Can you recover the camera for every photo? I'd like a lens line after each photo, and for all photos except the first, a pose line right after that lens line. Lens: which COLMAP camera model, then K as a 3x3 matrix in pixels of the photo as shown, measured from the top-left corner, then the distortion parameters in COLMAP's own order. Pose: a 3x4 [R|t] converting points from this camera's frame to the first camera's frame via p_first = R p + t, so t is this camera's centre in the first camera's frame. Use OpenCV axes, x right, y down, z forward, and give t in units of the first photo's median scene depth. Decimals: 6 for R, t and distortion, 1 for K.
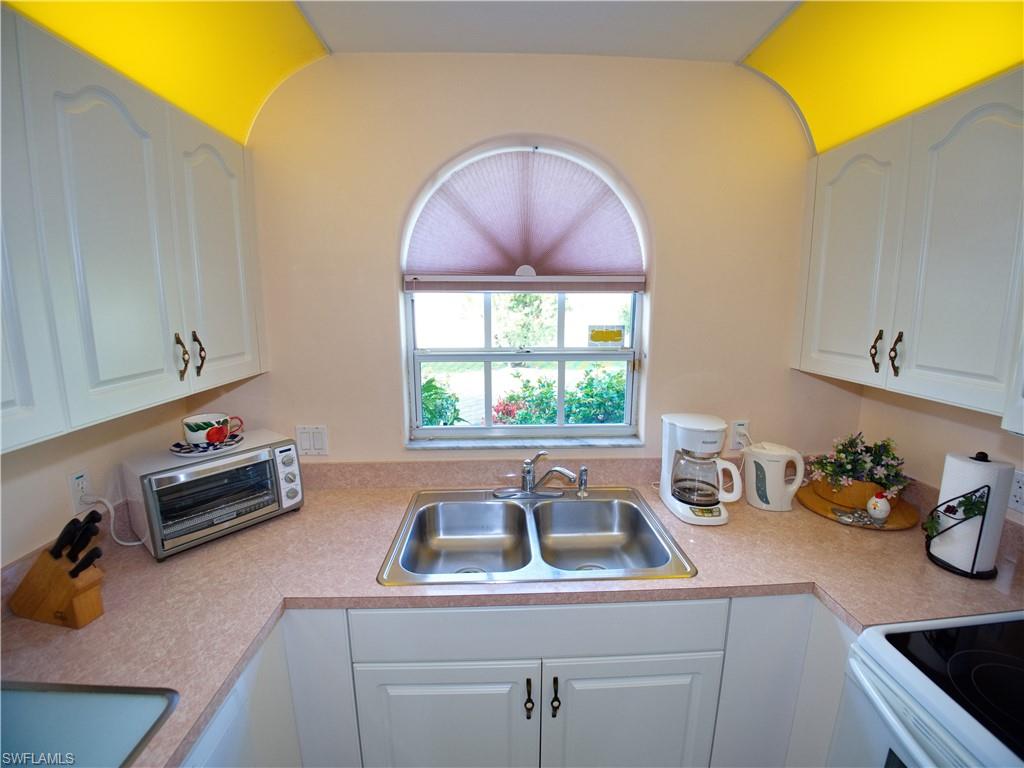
lens RADIAL K [[435.9, 0, 513.3], [0, 435.9, 376.2], [0, 0, 1]] dist [-0.029295, -0.007688]
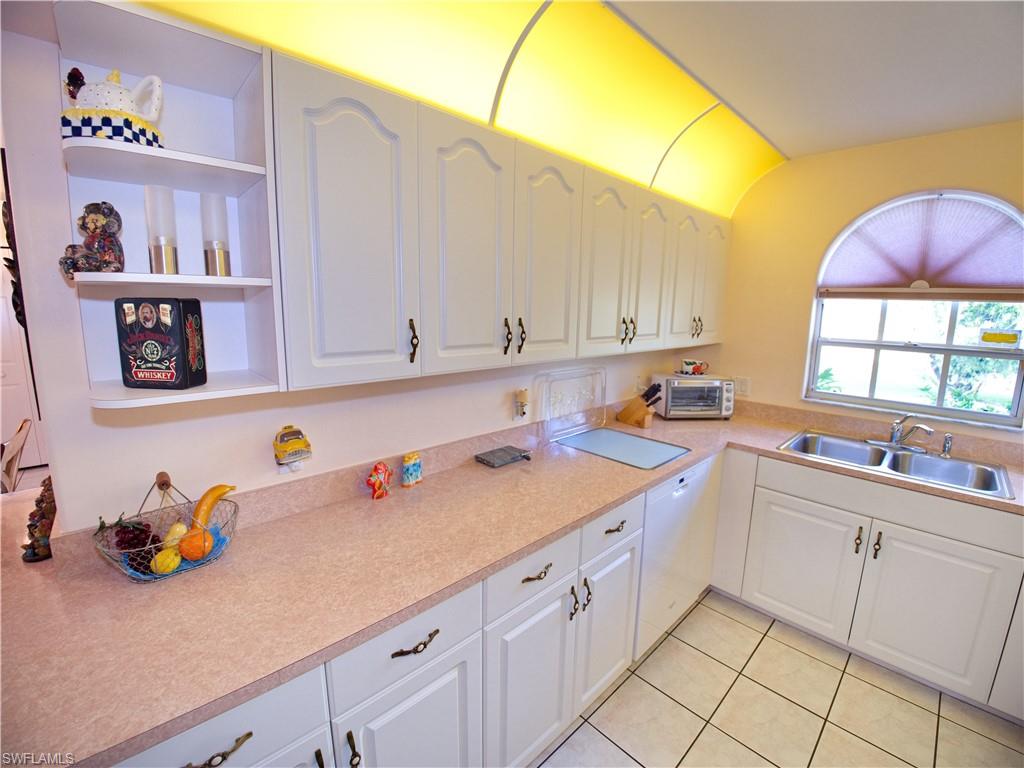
lens RADIAL K [[435.9, 0, 513.3], [0, 435.9, 376.2], [0, 0, 1]] dist [-0.029295, -0.007688]
pose [[0.662224, 0.130641, -0.737829, 0.220519], [-0.140250, 0.988892, 0.049216, 0.178314], [0.736063, 0.070889, 0.673191, -0.921646]]
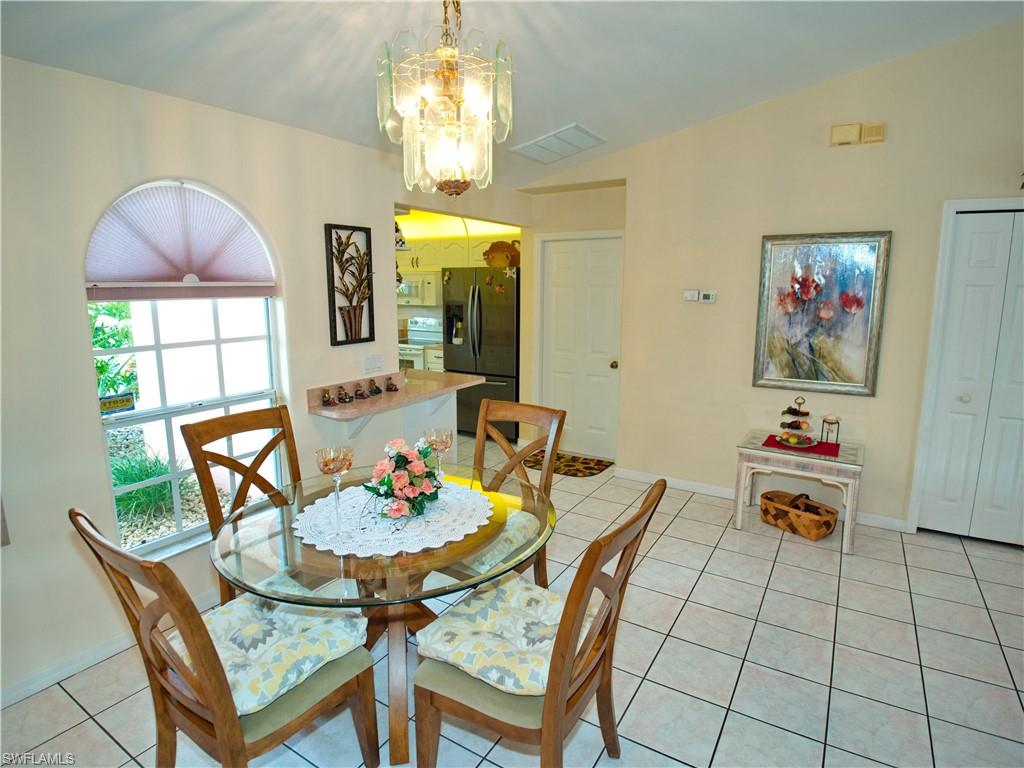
lens RADIAL K [[544.3, 0, 511.1], [0, 544.3, 378.3], [0, 0, 1]] dist [0.014340, -0.040696]
pose [[0.566823, -0.140025, 0.811853, -2.678749], [0.132052, 0.988151, 0.078235, 0.490410], [-0.813187, 0.062861, 0.578597, -3.011236]]
